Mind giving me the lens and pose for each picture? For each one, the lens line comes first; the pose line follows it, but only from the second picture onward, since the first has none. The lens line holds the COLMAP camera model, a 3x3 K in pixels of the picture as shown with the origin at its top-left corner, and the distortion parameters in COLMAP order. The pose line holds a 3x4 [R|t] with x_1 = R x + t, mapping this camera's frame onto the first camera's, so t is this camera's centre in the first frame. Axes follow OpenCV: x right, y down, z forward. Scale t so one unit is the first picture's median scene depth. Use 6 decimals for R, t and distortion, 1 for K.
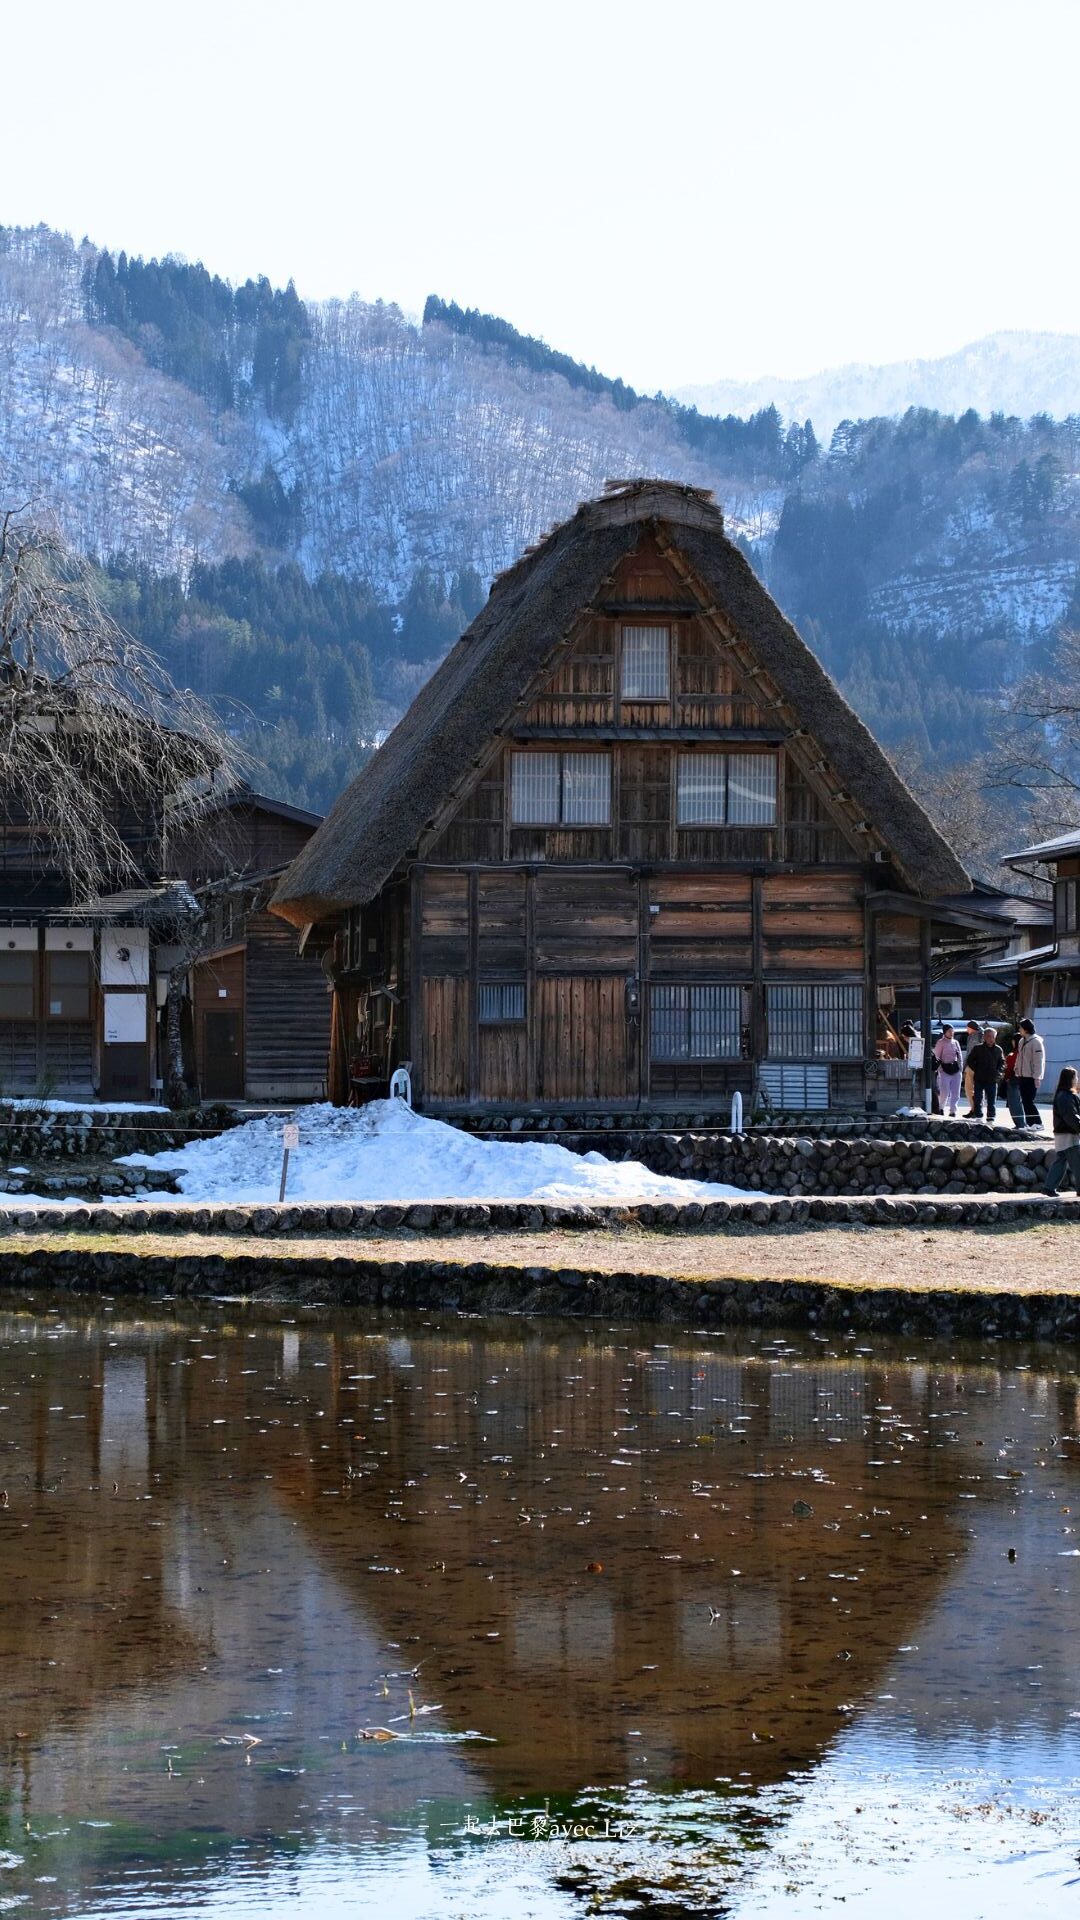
lens RADIAL K [[4325.4, 0, 540.0], [0, 4325.4, 960.0], [0, 0, 1]] dist [0.236956, 0.029743]
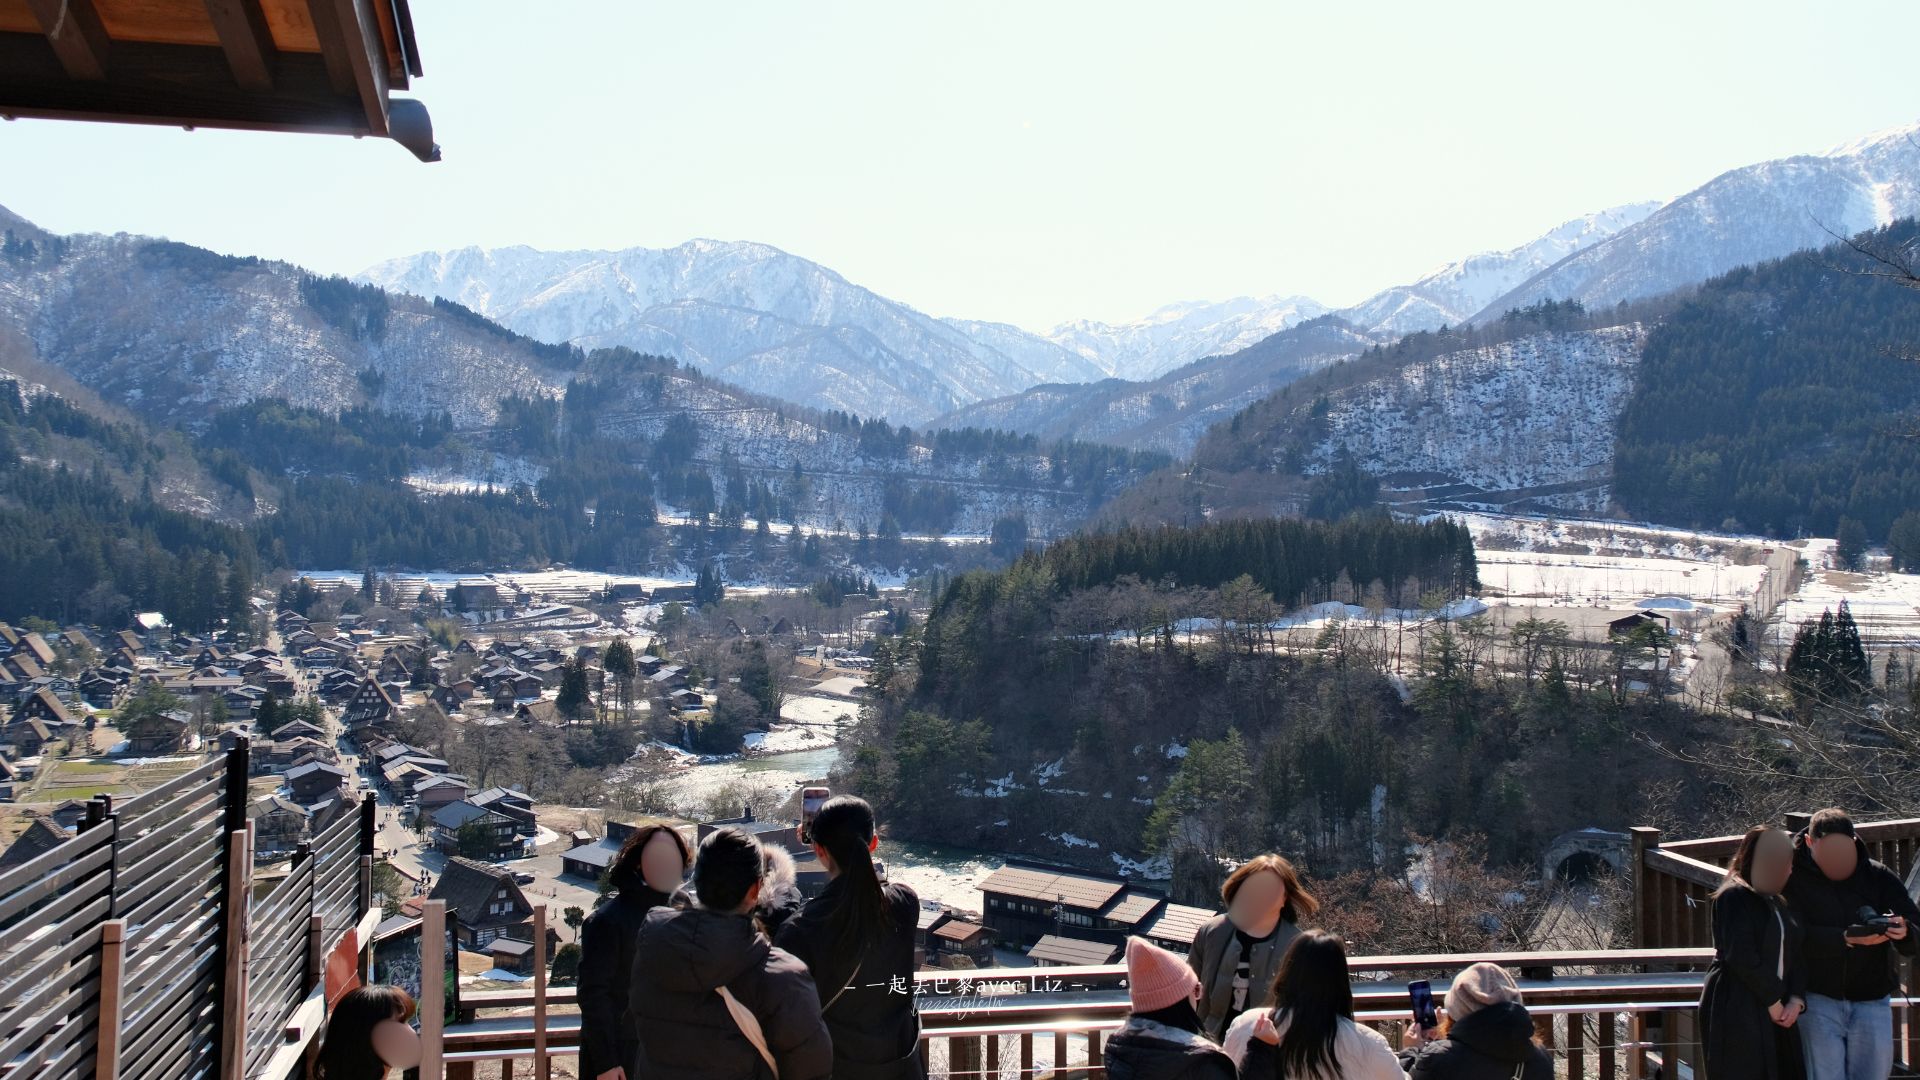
lens RADIAL K [[1748.6, 0, 960.0], [0, 1748.6, 540.0], [0, 0, 1]] dist [0.053315, 0.097474]
pose [[0.967699, 0.007308, 0.252001, 0.015711], [-0.014267, 0.999565, 0.025798, -0.035720], [-0.251703, -0.028560, 0.967383, -0.152632]]
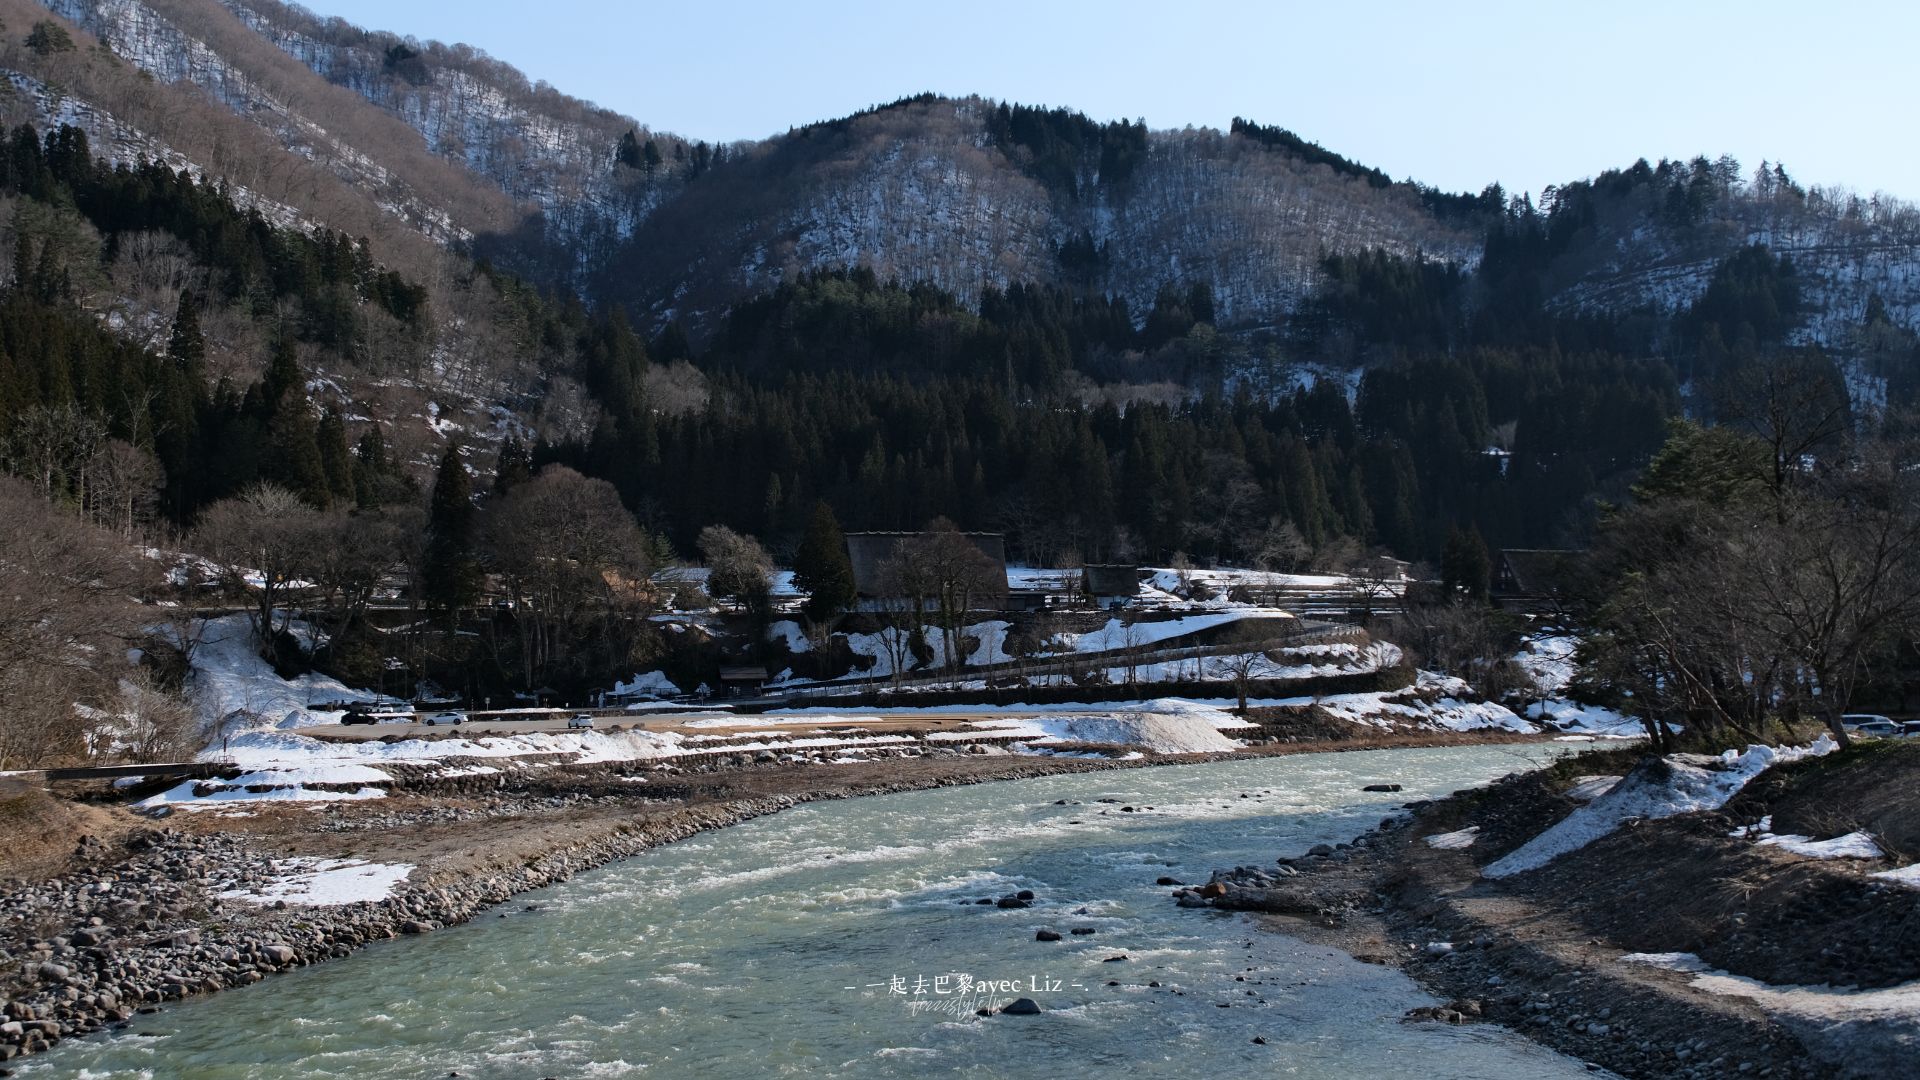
lens RADIAL K [[2304.5, 0, 1027.4], [0, 2304.5, 484.2], [0, 0, 1]] dist [0.246144, 0.008233]
pose [[0.978400, -0.031290, -0.204339, 0.059068], [0.018886, 0.997874, -0.062373, 0.007597], [0.205856, 0.057167, 0.976911, 0.287530]]
